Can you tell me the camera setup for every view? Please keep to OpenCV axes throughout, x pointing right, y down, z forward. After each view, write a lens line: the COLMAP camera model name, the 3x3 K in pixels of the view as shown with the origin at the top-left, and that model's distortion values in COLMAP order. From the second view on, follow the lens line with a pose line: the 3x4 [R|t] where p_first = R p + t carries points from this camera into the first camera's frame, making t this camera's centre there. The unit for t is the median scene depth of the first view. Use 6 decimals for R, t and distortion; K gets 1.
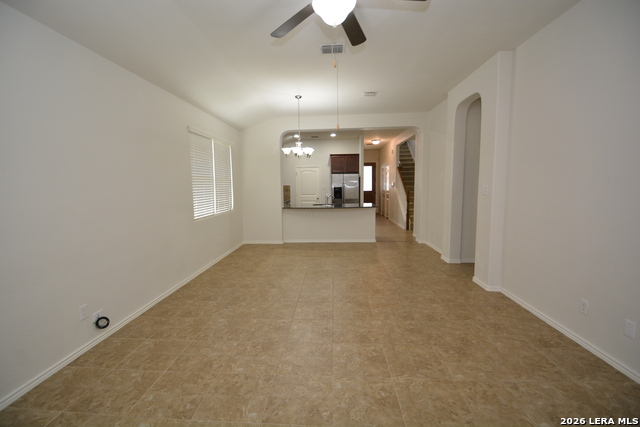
lens RADIAL K [[287.7, 0, 318.9], [0, 287.7, 213.0], [0, 0, 1]] dist [-0.004859, -0.000919]
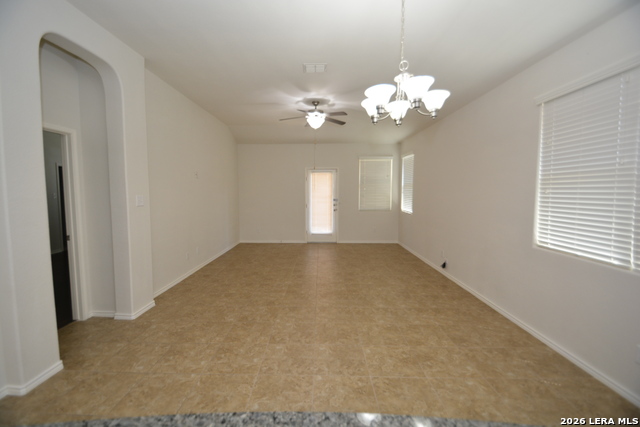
lens RADIAL K [[287.7, 0, 320.1], [0, 287.7, 212.5], [0, 0, 1]] dist [-0.004859, -0.000919]
pose [[-0.998683, 0.019062, -0.047641, 0.076219], [0.010503, 0.984717, 0.173843, -0.192353], [0.050227, 0.173114, -0.983620, 1.907198]]
